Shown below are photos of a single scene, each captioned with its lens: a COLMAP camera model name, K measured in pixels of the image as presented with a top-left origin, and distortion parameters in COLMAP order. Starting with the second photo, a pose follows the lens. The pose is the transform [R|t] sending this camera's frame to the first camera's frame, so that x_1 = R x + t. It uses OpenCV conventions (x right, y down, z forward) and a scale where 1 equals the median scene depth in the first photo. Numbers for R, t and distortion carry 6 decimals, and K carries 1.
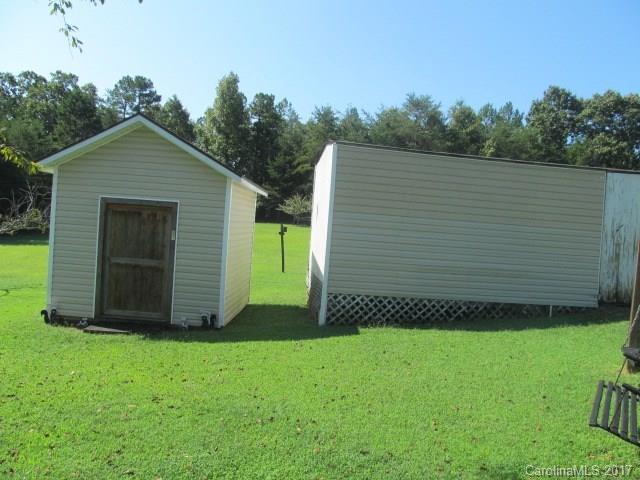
lens RADIAL K [[534.6, 0, 320.0], [0, 534.6, 241.4], [0, 0, 1]] dist [-0.057685, 0.024795]
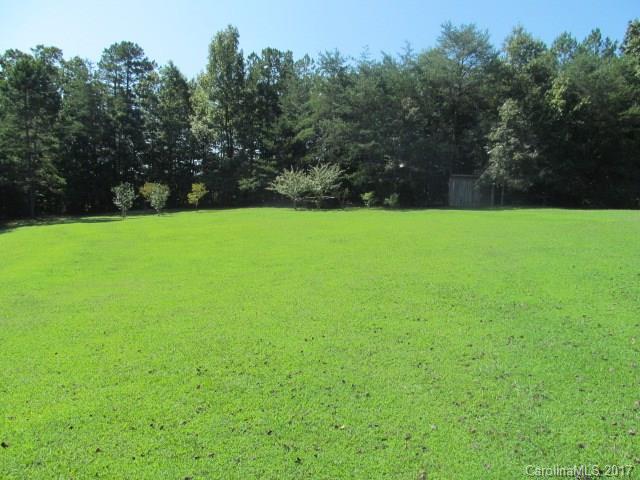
lens RADIAL K [[534.6, 0, 321.0], [0, 534.6, 237.8], [0, 0, 1]] dist [-0.057685, 0.024795]
pose [[0.981529, -0.036166, -0.187863, 0.113865], [0.041648, 0.998812, 0.025314, -0.005111], [0.186724, -0.032671, 0.981869, 0.210480]]
